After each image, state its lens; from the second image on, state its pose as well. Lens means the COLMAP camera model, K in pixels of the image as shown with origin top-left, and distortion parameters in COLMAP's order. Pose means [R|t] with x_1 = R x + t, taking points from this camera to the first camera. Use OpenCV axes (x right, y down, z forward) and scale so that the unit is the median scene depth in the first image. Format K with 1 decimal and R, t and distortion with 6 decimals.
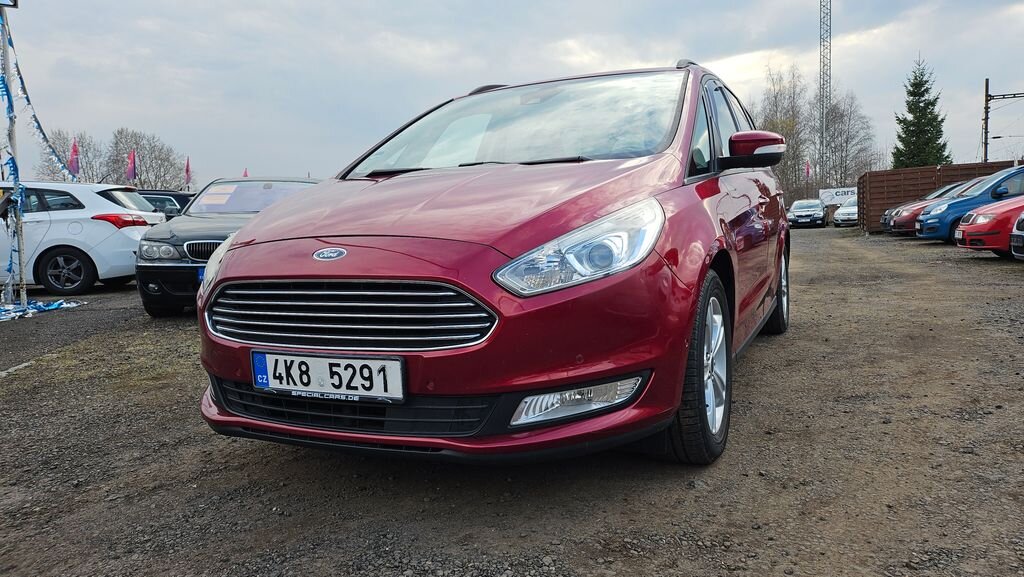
lens RADIAL K [[702.1, 0, 520.1], [0, 702.1, 294.8], [0, 0, 1]] dist [0.004856, 0.002234]
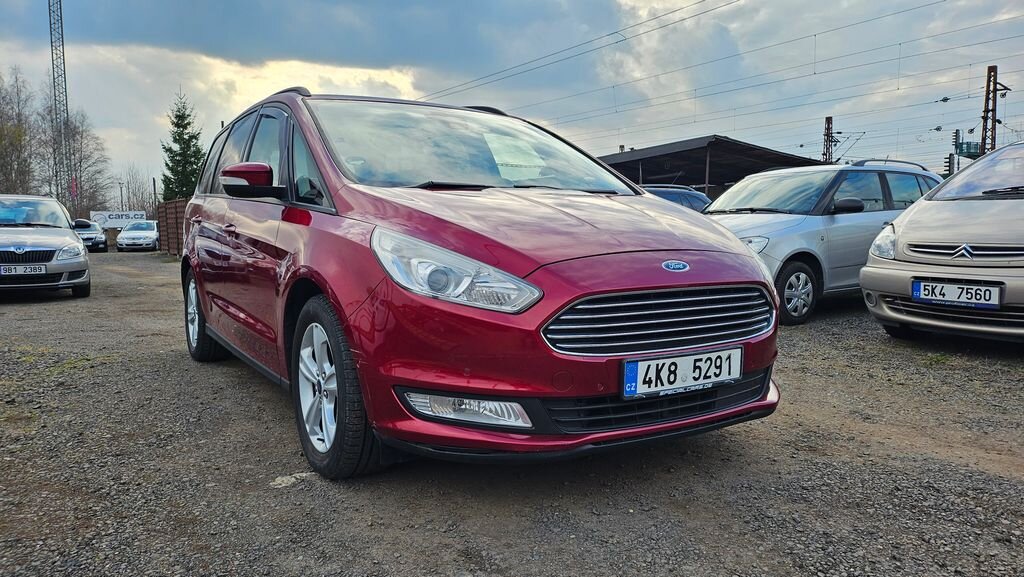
lens RADIAL K [[702.1, 0, 520.1], [0, 702.1, 294.8], [0, 0, 1]] dist [0.004856, 0.002234]
pose [[0.557345, -0.036311, 0.829487, -1.349521], [0.066304, 0.997799, -0.000871, -0.026973], [-0.827630, 0.055483, 0.558525, 0.563230]]
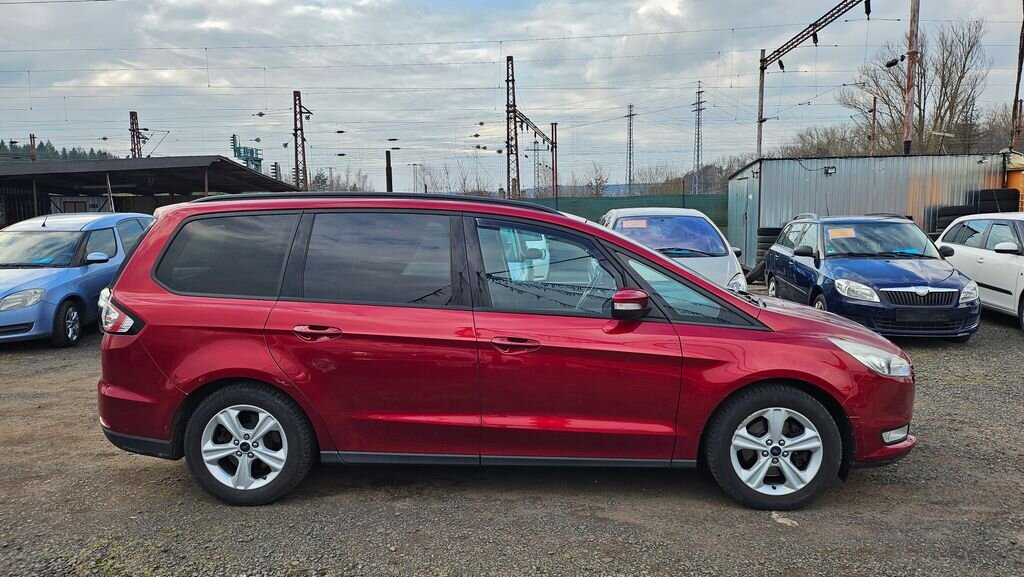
lens RADIAL K [[702.1, 0, 520.1], [0, 702.1, 294.8], [0, 0, 1]] dist [0.004856, 0.002234]
pose [[-0.346189, -0.052990, 0.936667, -1.968692], [0.112674, 0.988828, 0.097585, -0.546510], [-0.931374, 0.139321, -0.336351, 2.780761]]
